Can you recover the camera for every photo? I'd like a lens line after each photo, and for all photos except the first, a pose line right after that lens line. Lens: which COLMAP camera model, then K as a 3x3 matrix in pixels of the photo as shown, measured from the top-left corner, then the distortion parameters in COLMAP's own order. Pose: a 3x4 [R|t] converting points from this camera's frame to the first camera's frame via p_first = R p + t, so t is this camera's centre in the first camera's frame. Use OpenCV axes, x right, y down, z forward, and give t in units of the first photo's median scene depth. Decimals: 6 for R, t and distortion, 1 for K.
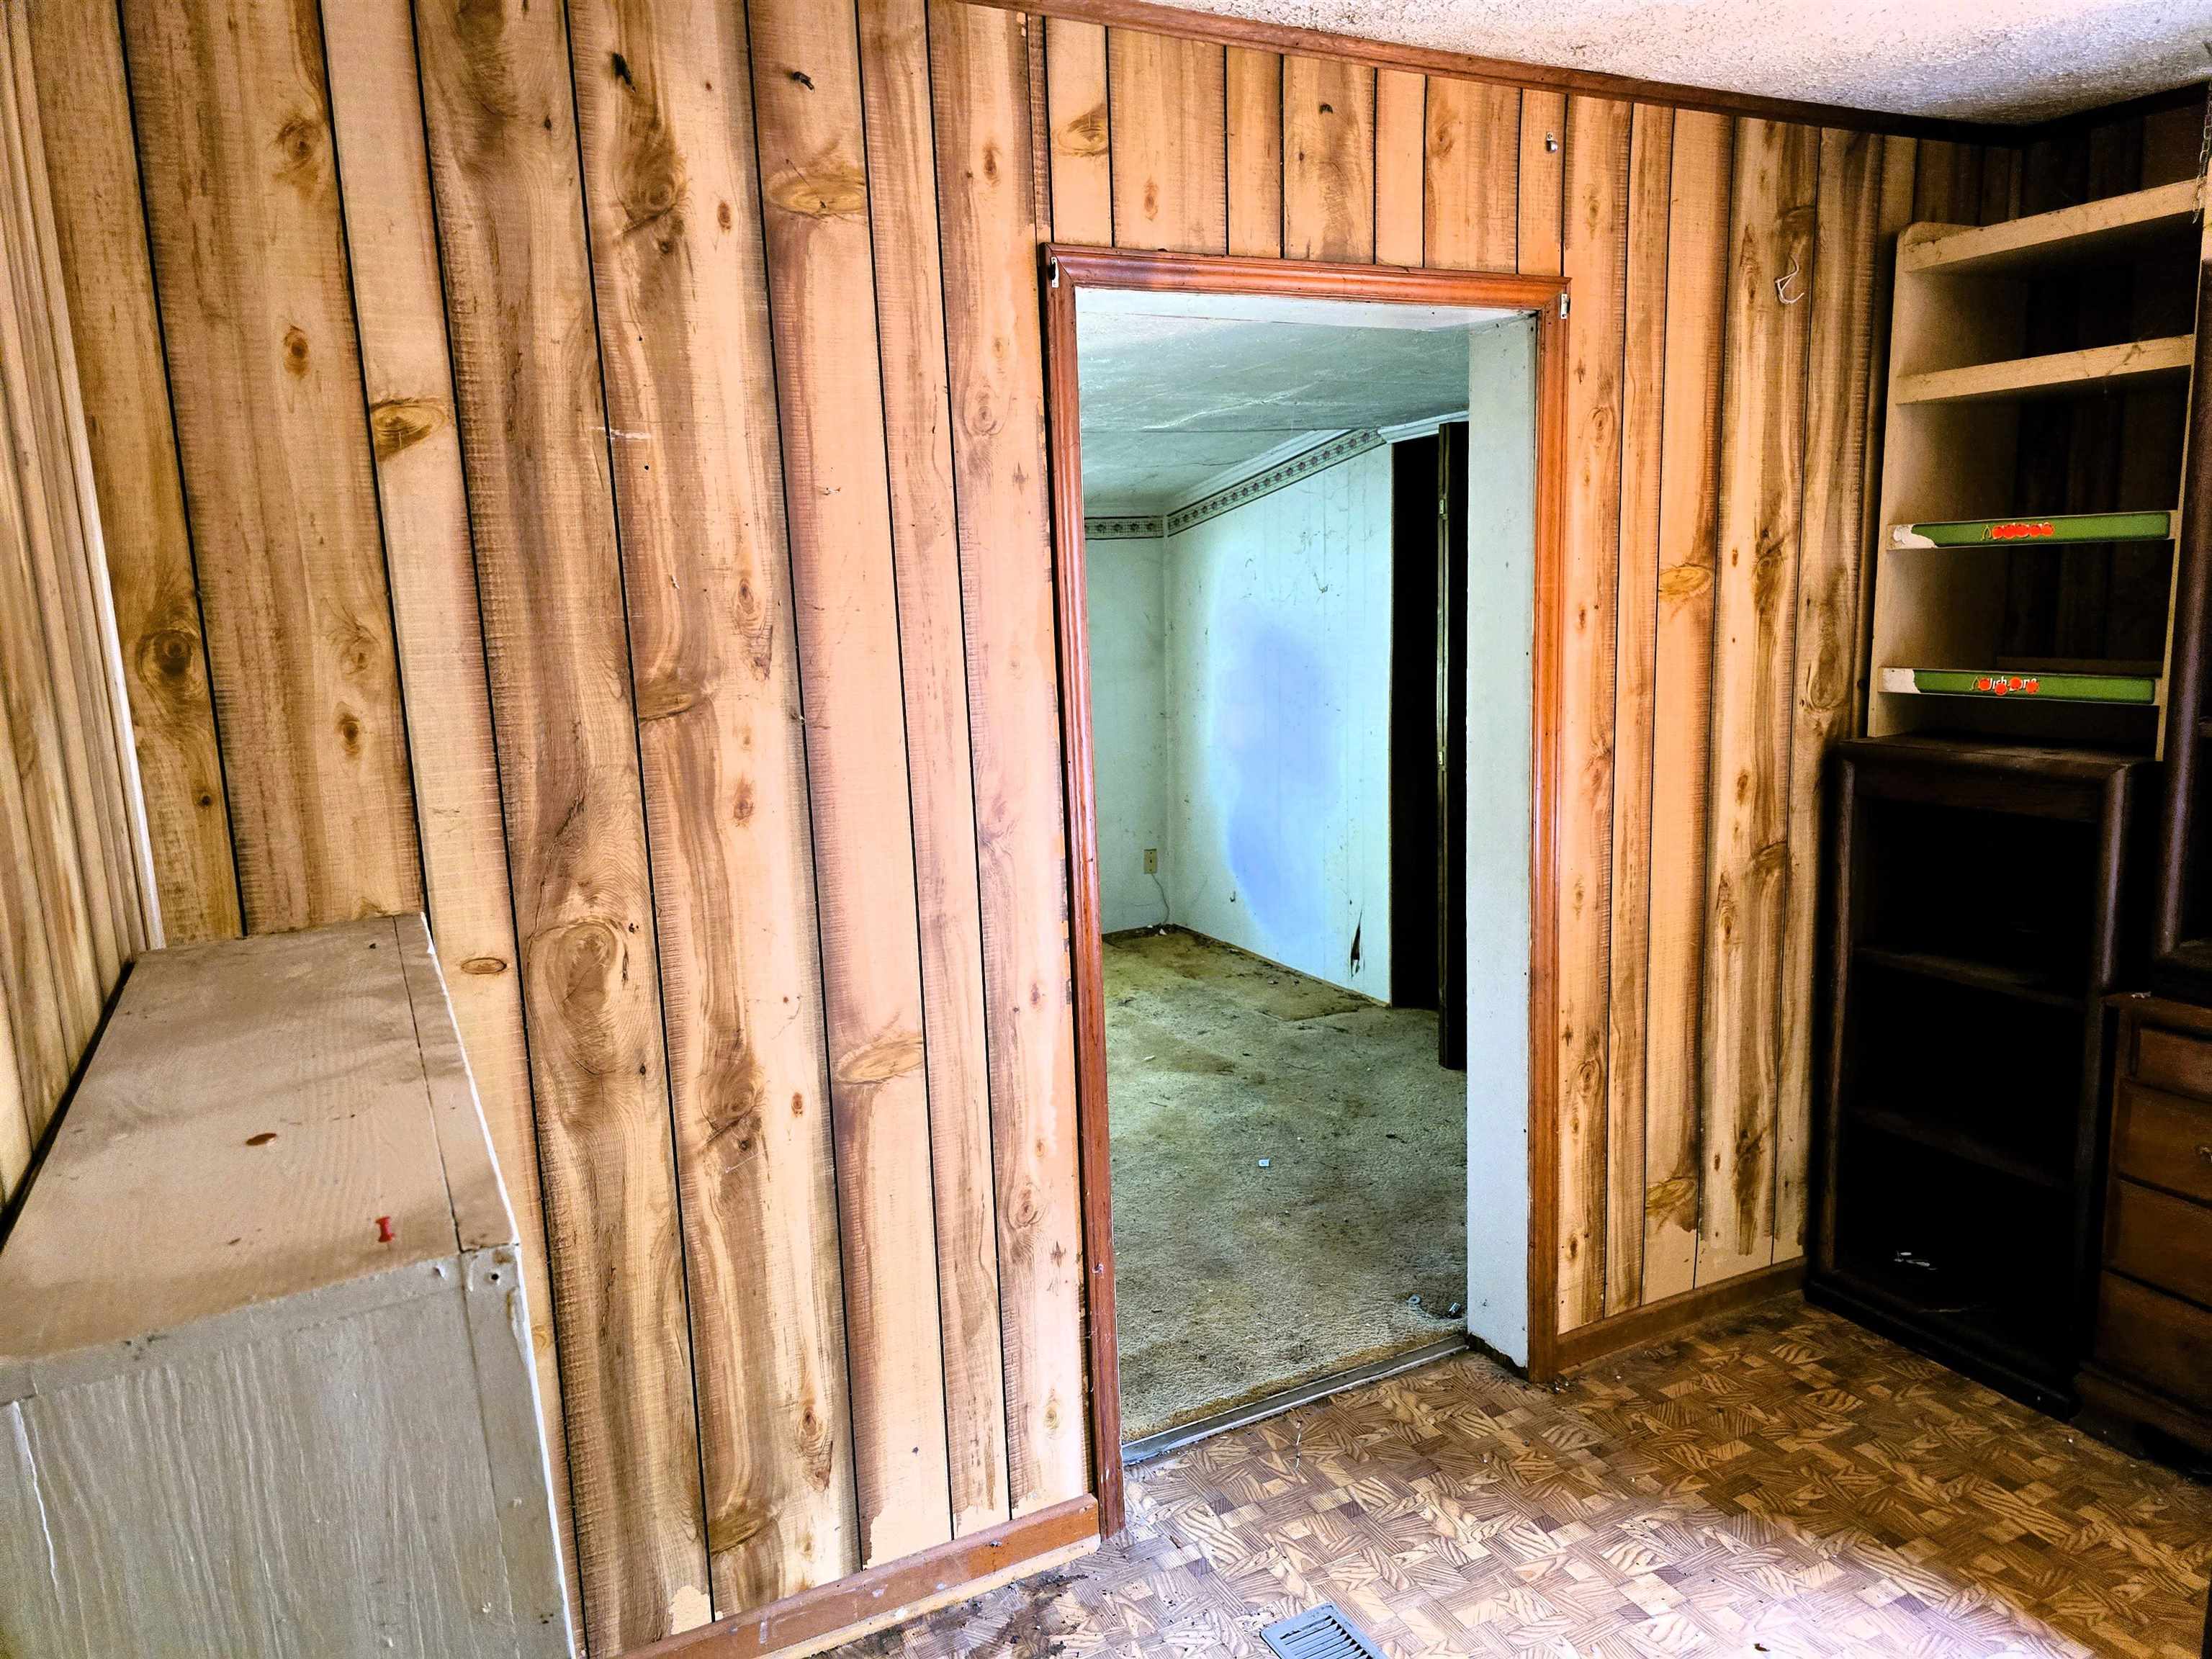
lens RADIAL K [[1491.9, 0, 1088.5], [0, 1491.9, 836.6], [0, 0, 1]] dist [0.066804, -0.063271]
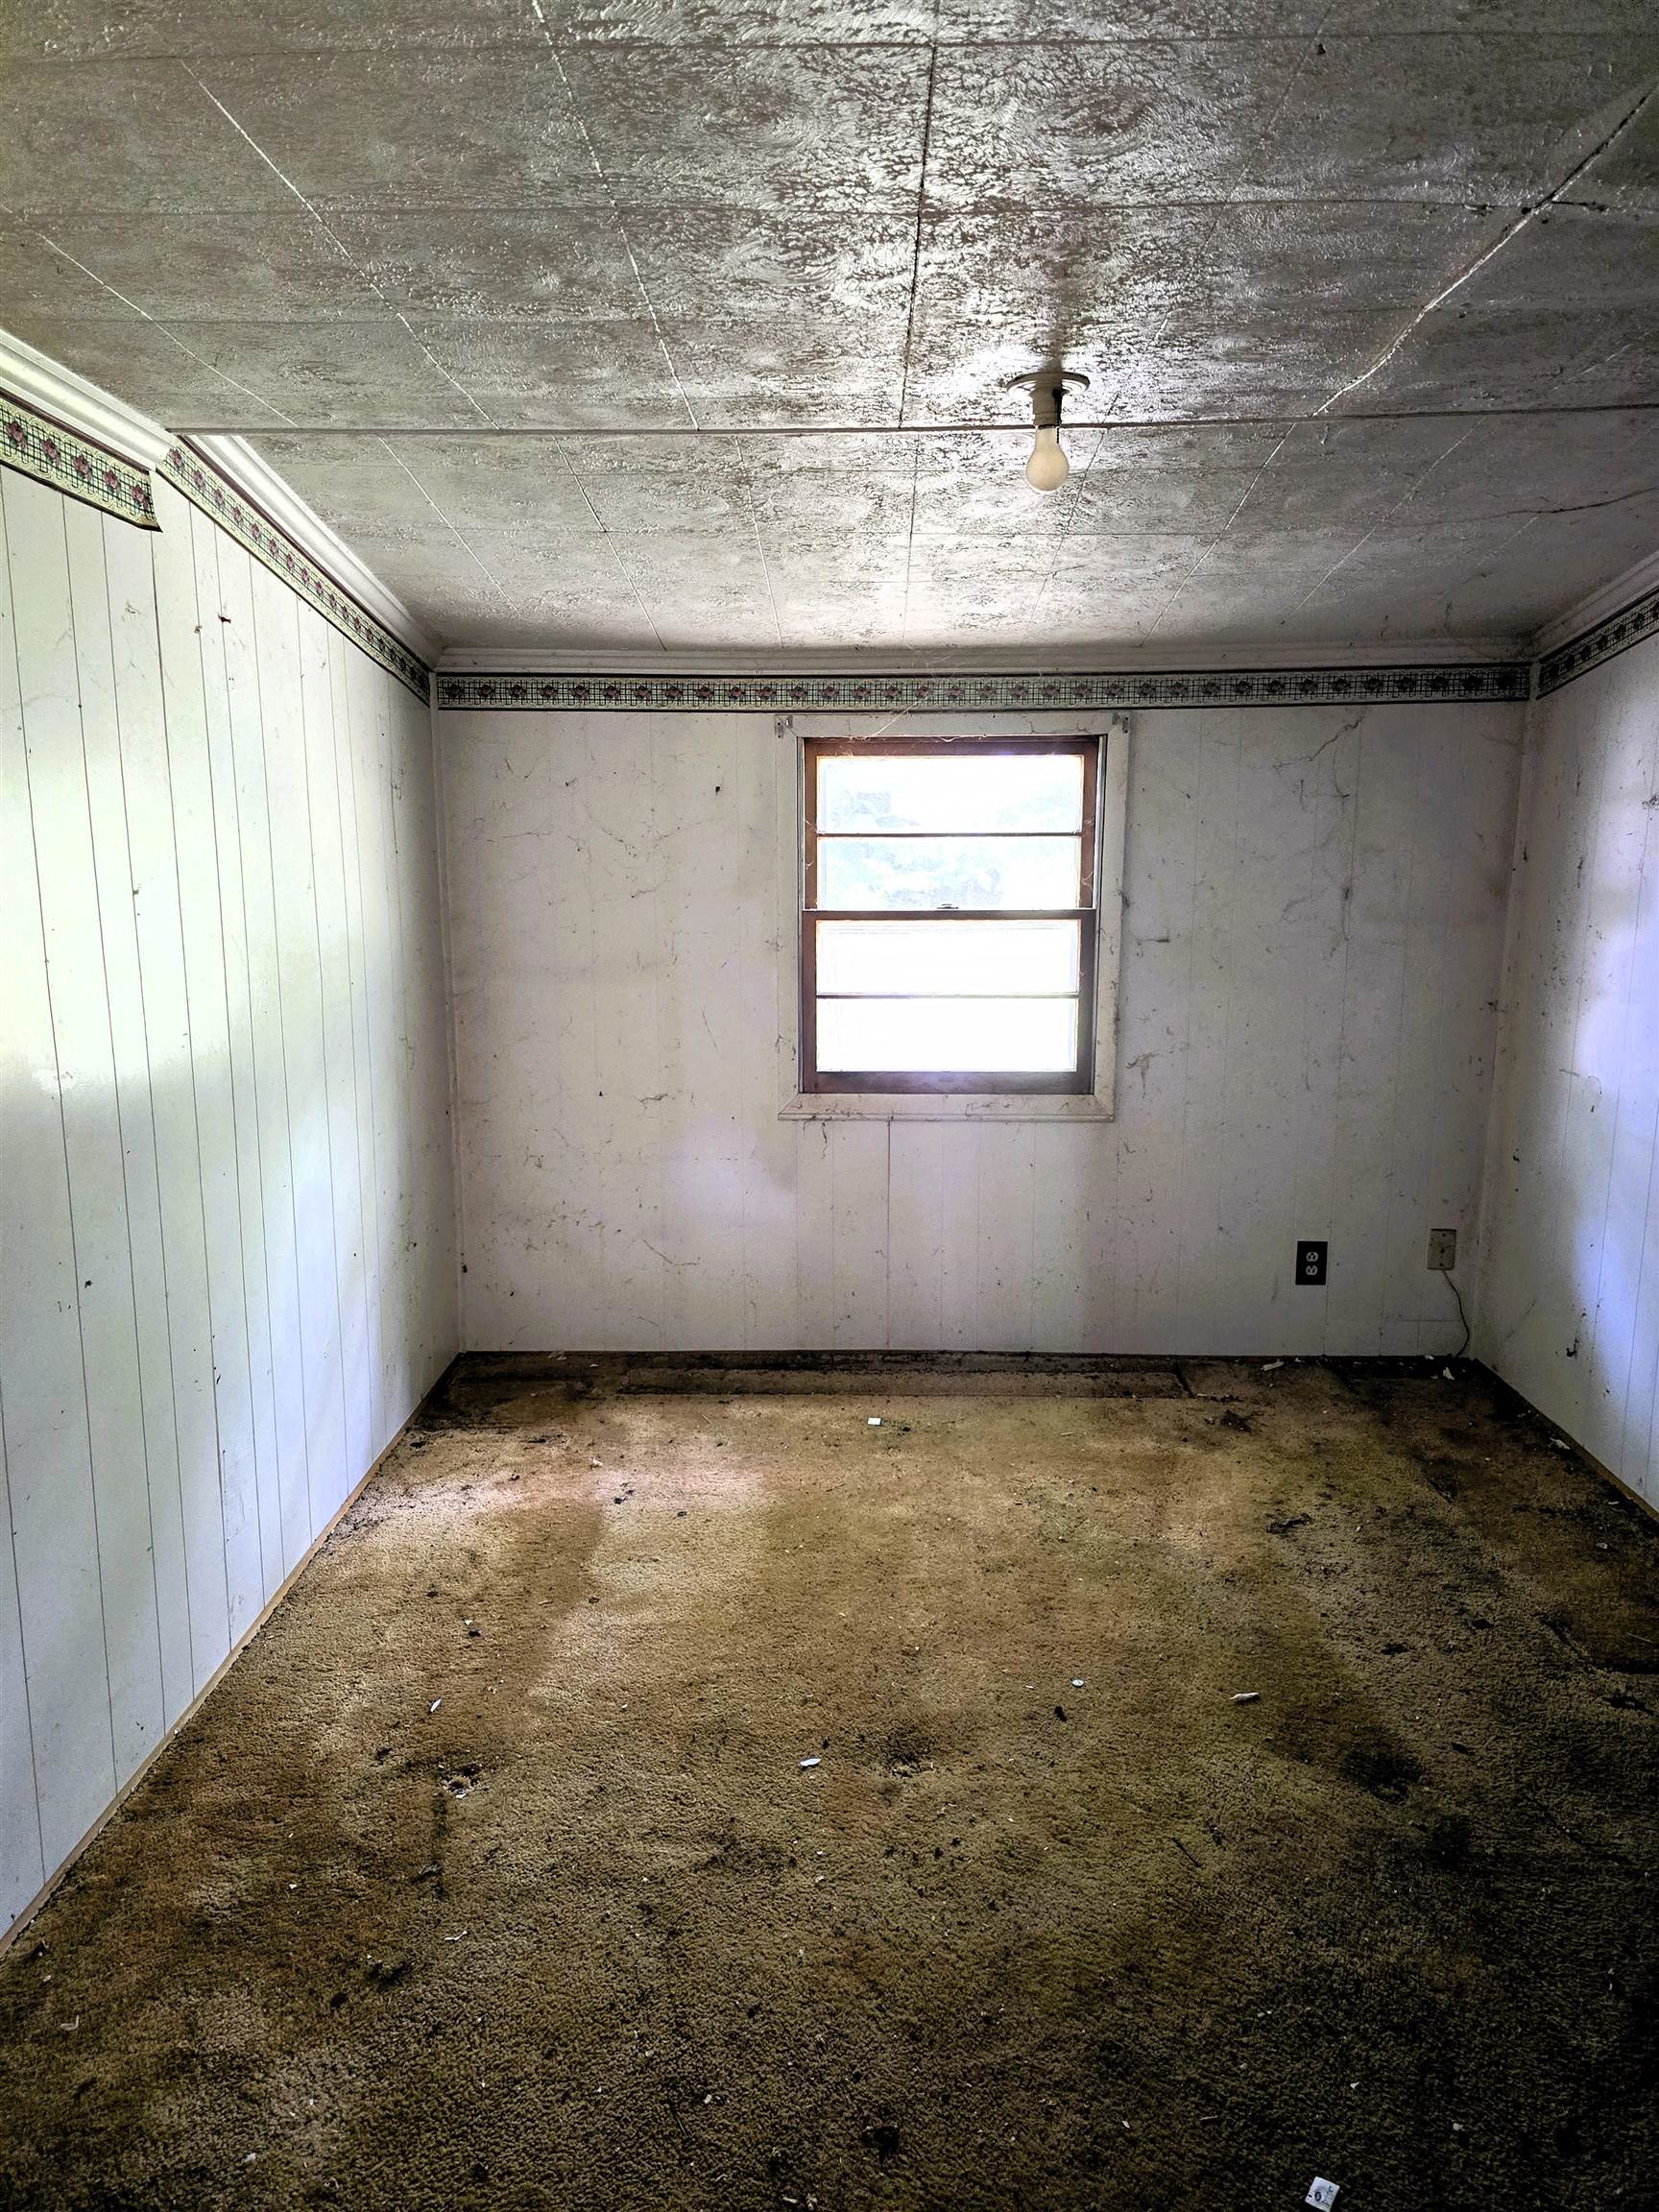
lens RADIAL K [[1491.9, 0, 808.1], [0, 1491.9, 1102.5], [0, 0, 1]] dist [0.066804, -0.063271]
pose [[0.879962, 0.113226, -0.461354, 0.107435], [-0.105134, 0.993515, 0.043302, -0.049750], [0.463265, 0.010400, 0.886159, 0.417088]]
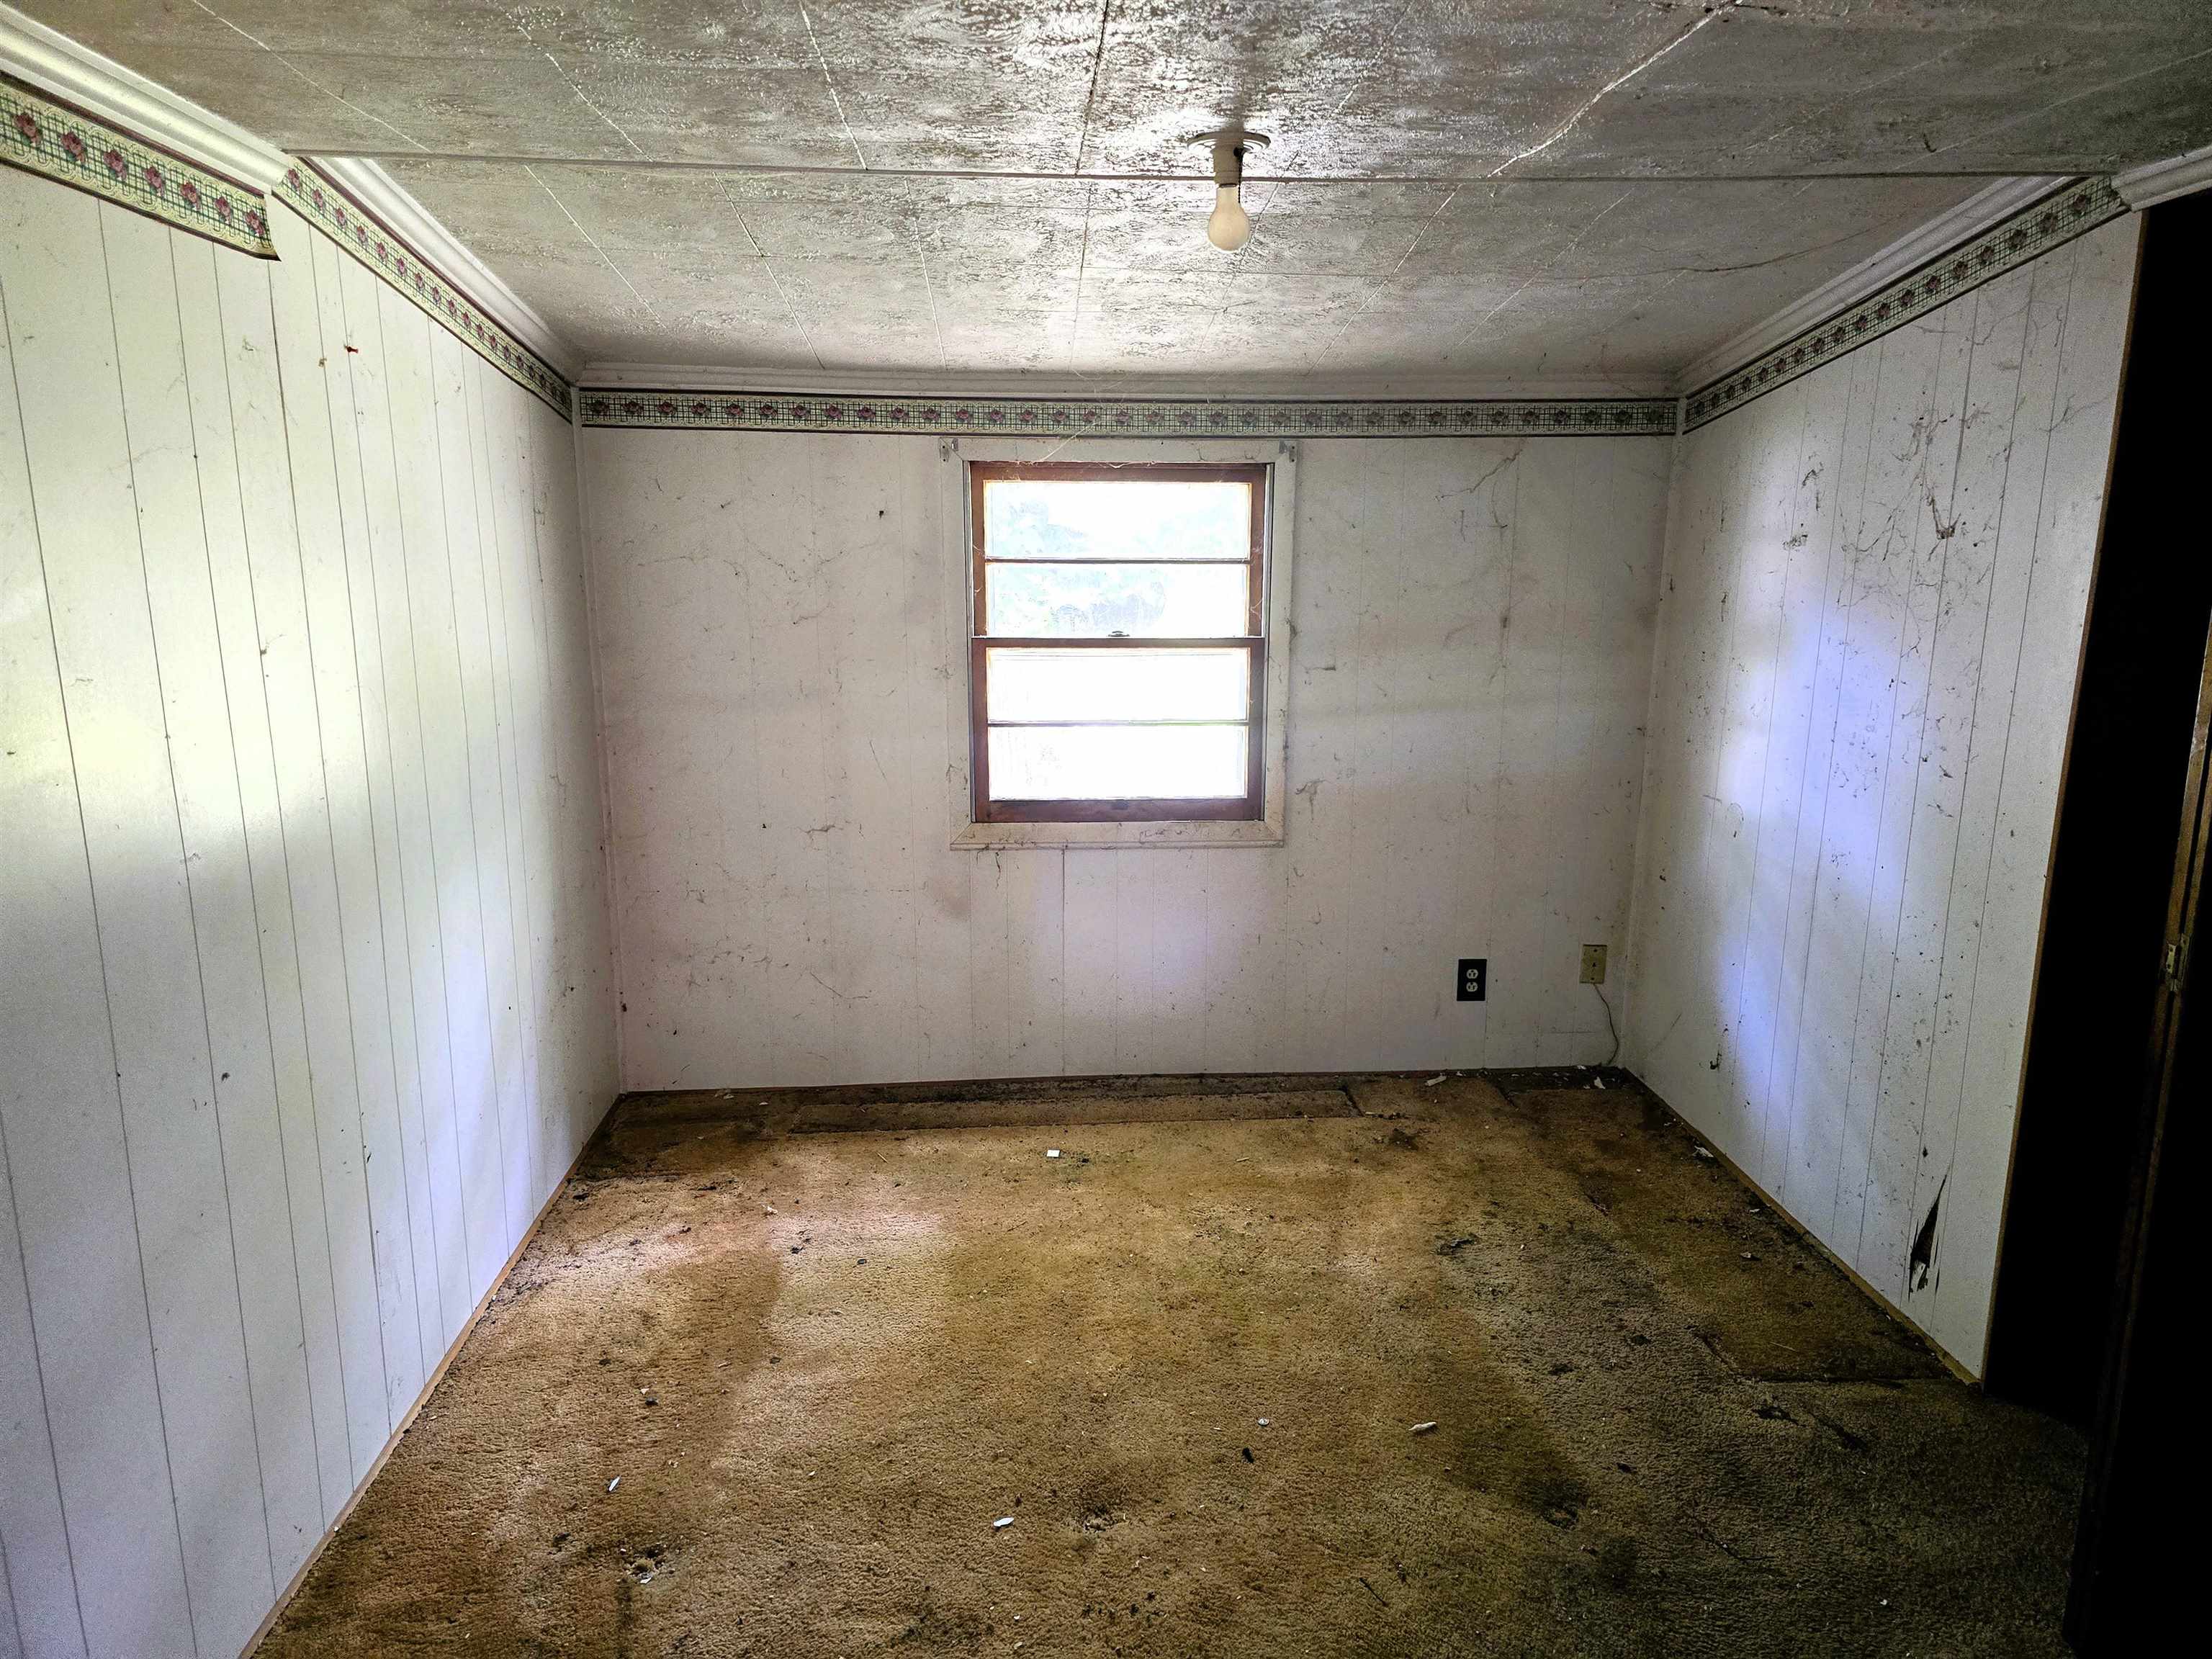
lens RADIAL K [[1491.9, 0, 1118.3], [0, 1491.9, 843.9], [0, 0, 1]] dist [0.066804, -0.063271]
pose [[0.924343, 0.115397, -0.363694, 0.095864], [-0.096651, 0.992896, 0.069396, -0.069056], [0.369119, -0.028995, 0.928930, 0.417825]]
